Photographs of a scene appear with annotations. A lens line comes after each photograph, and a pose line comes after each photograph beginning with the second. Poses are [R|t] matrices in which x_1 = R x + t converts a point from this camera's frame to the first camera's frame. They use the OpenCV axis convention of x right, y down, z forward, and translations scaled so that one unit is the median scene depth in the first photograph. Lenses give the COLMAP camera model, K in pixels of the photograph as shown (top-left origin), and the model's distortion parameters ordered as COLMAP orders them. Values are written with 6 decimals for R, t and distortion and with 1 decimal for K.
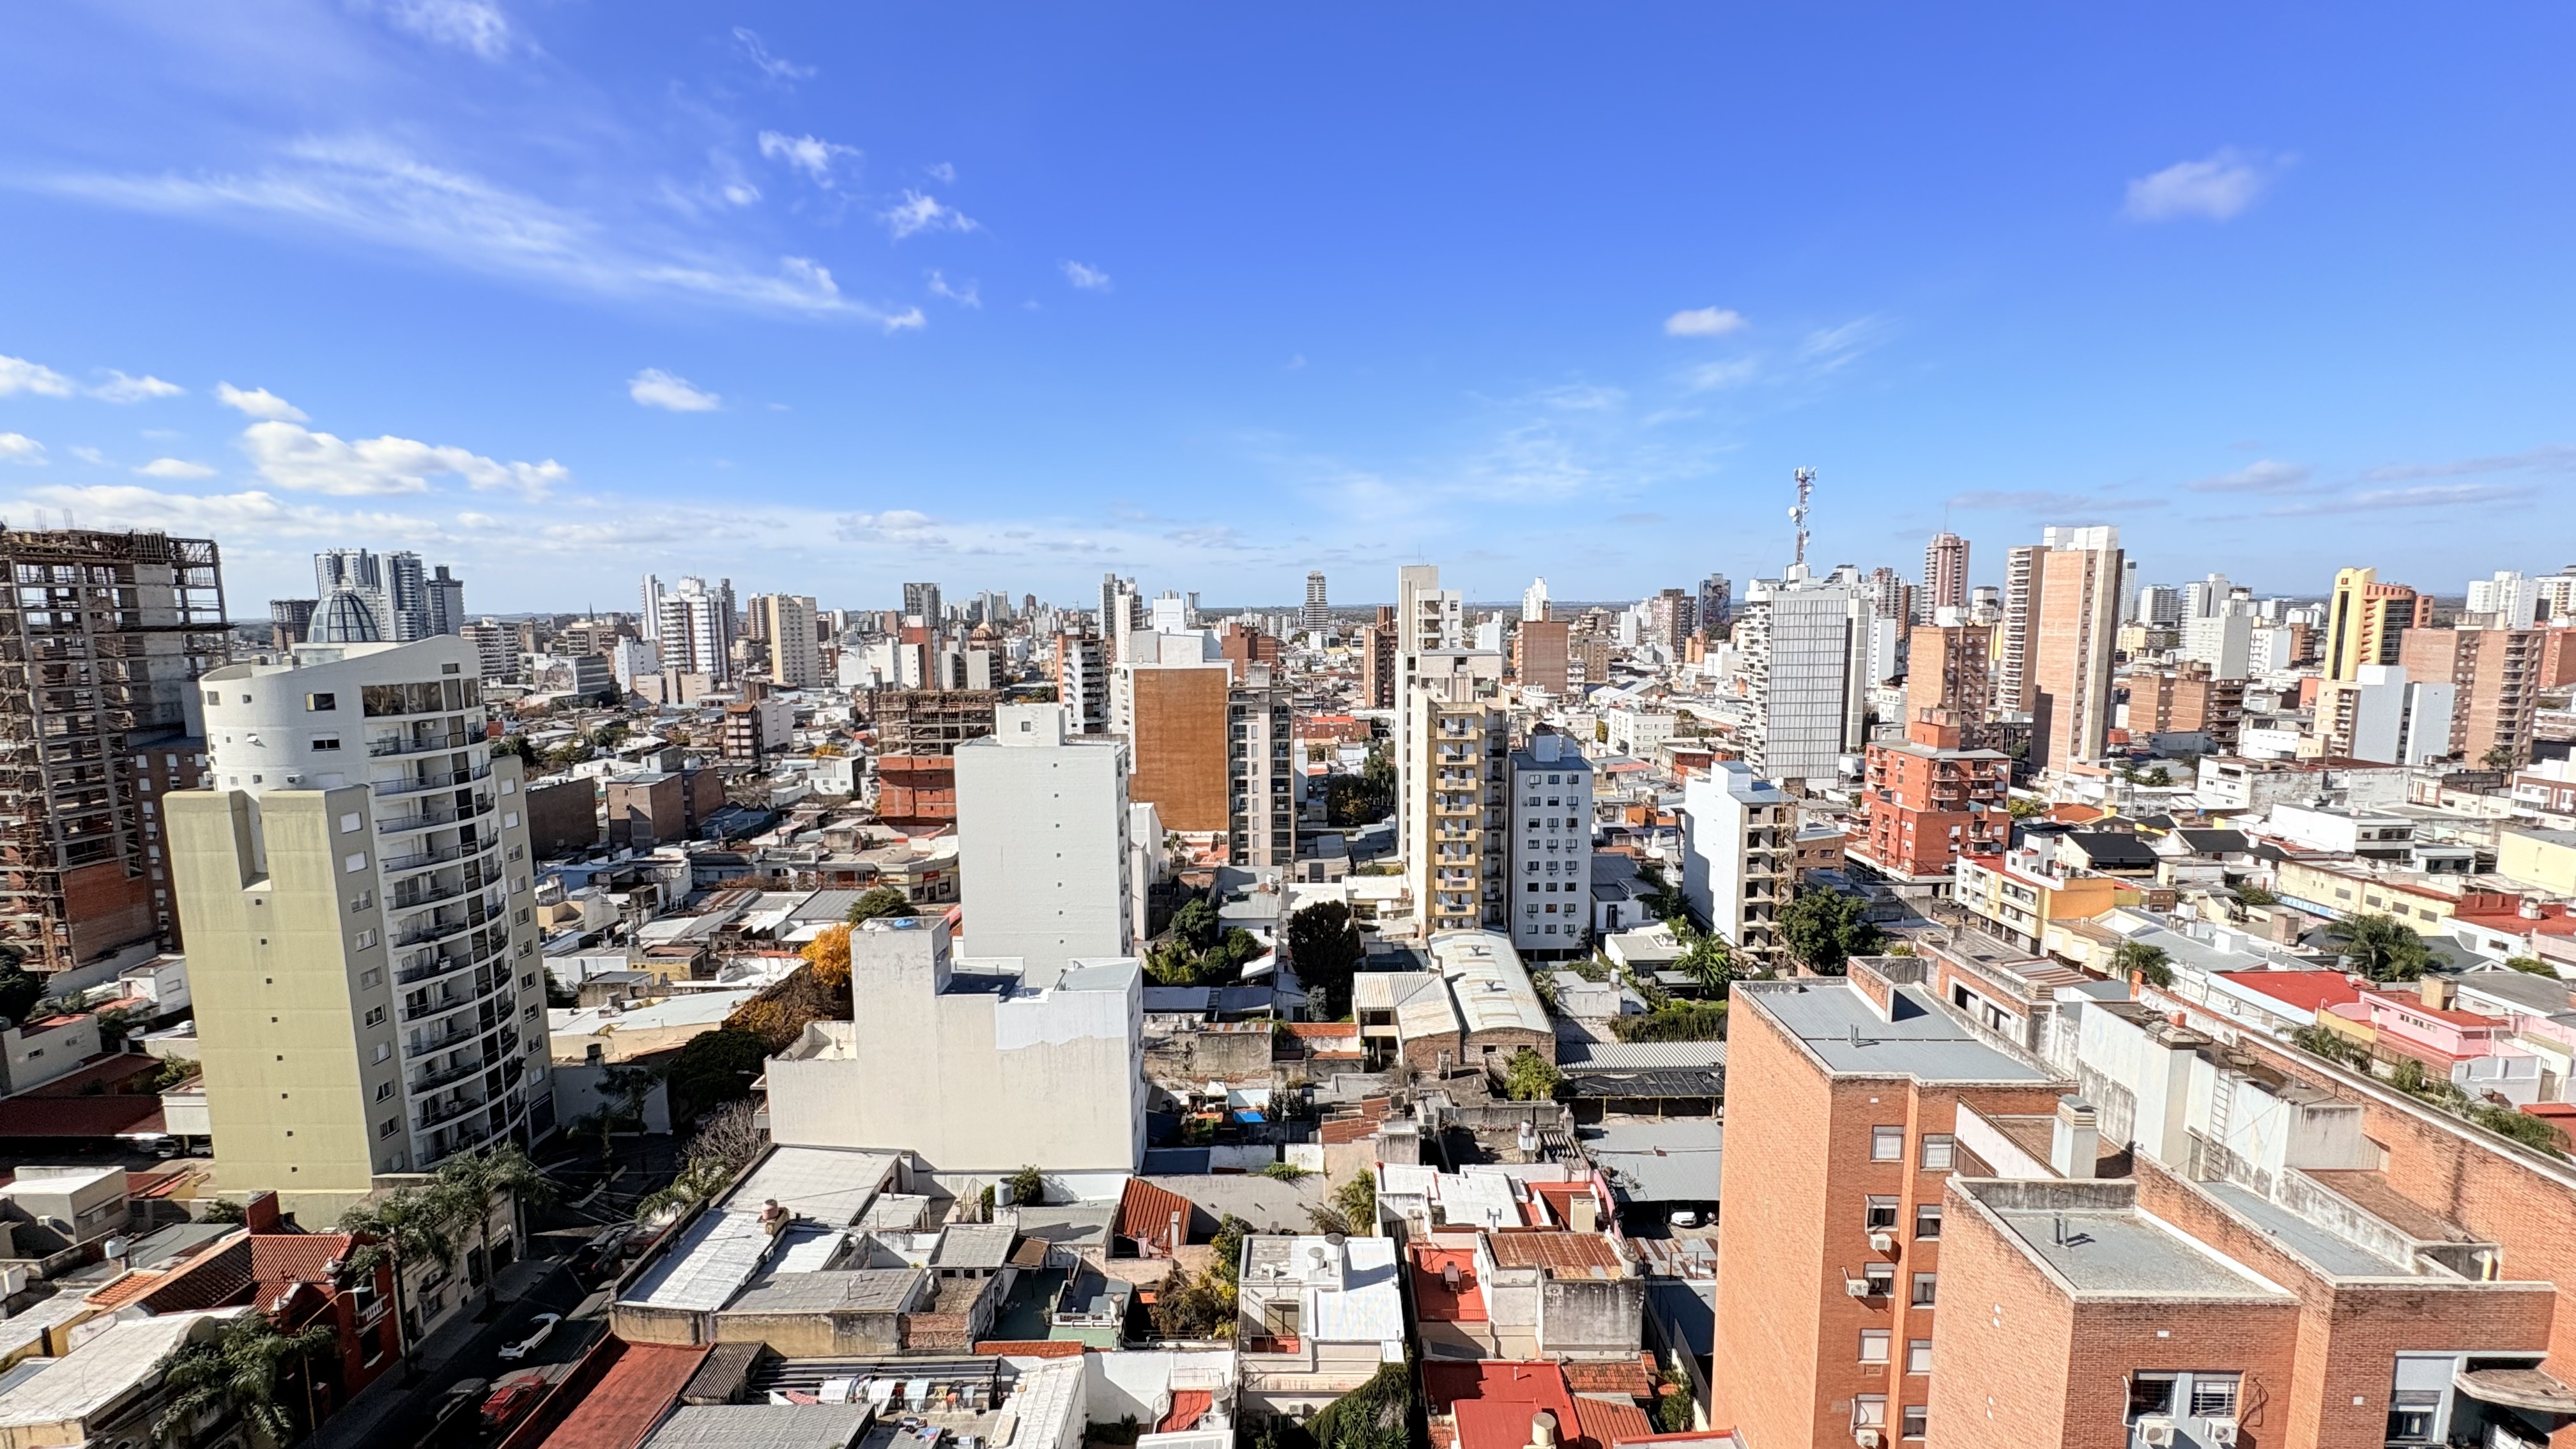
lens RADIAL K [[1025.1, 0, 1288.4], [0, 1025.1, 725.7], [0, 0, 1]] dist [0.000271, 0.000040]
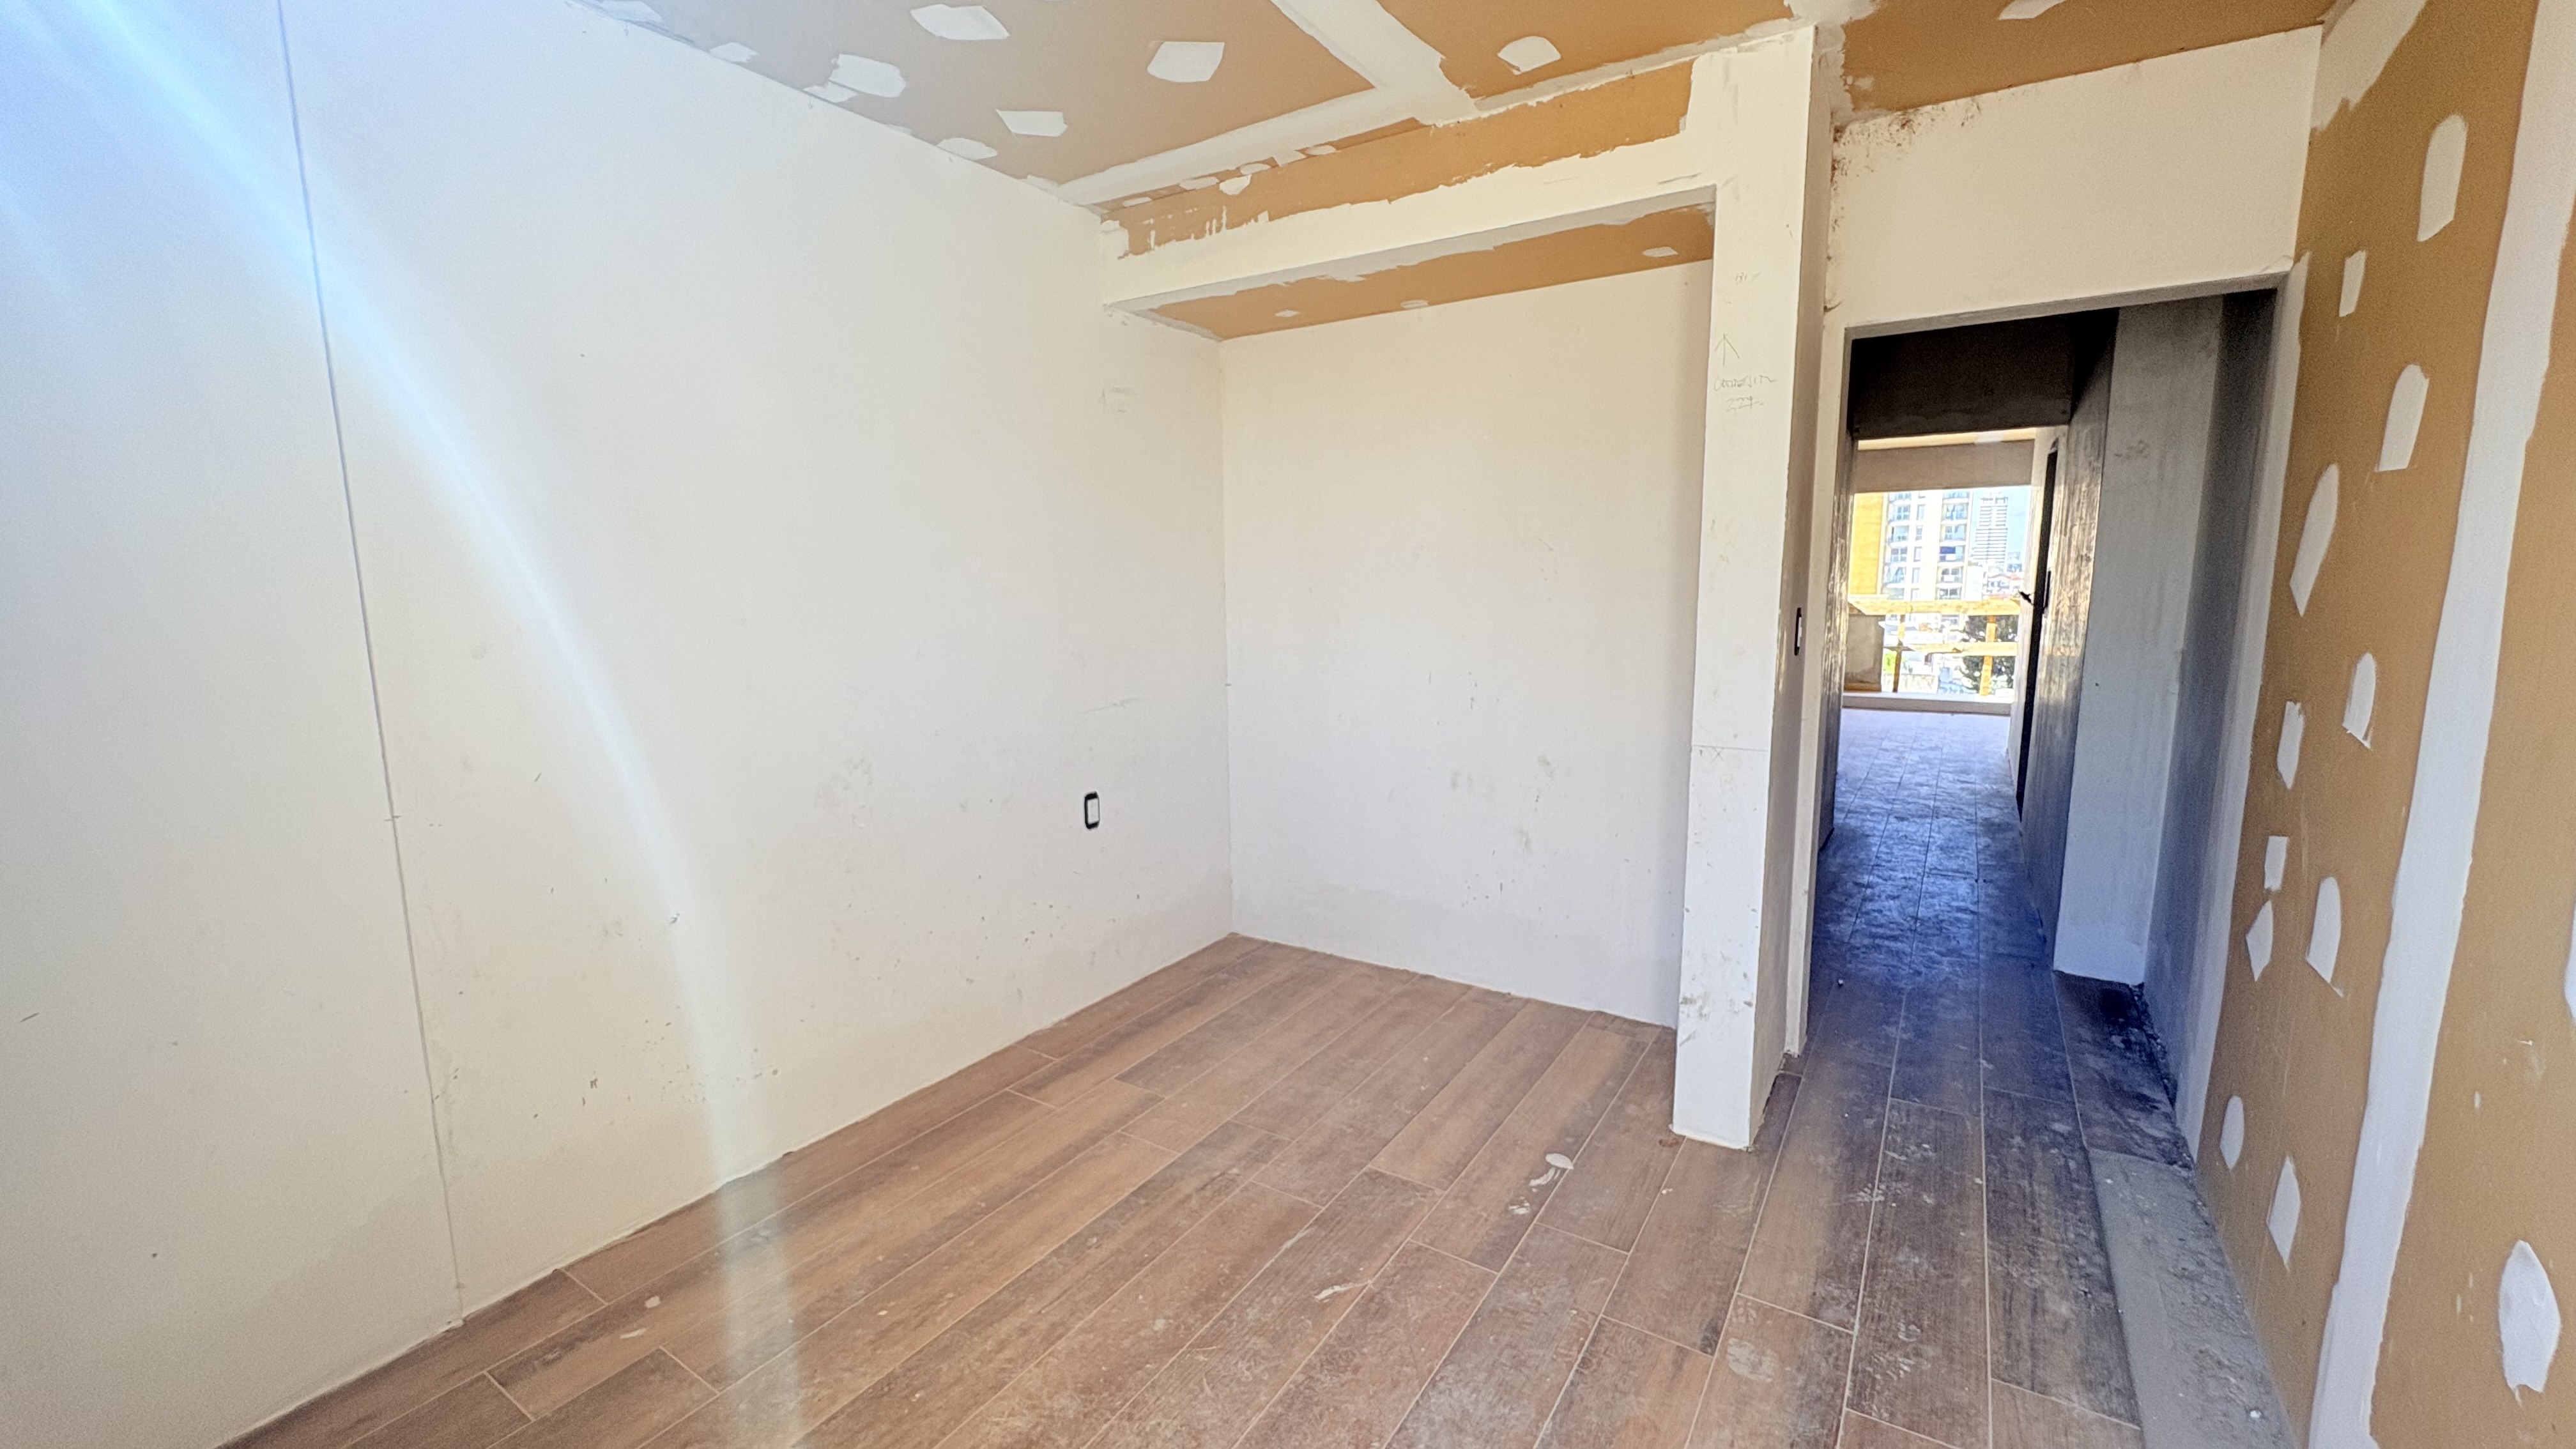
lens RADIAL K [[1025.1, 0, 1279.0], [0, 1025.1, 722.6], [0, 0, 1]] dist [0.000271, 0.000040]
pose [[0.840397, 0.075463, -0.536692, -0.012240], [-0.059454, 0.997119, 0.047105, 0.262899], [0.538700, -0.007678, 0.842462, -0.079333]]
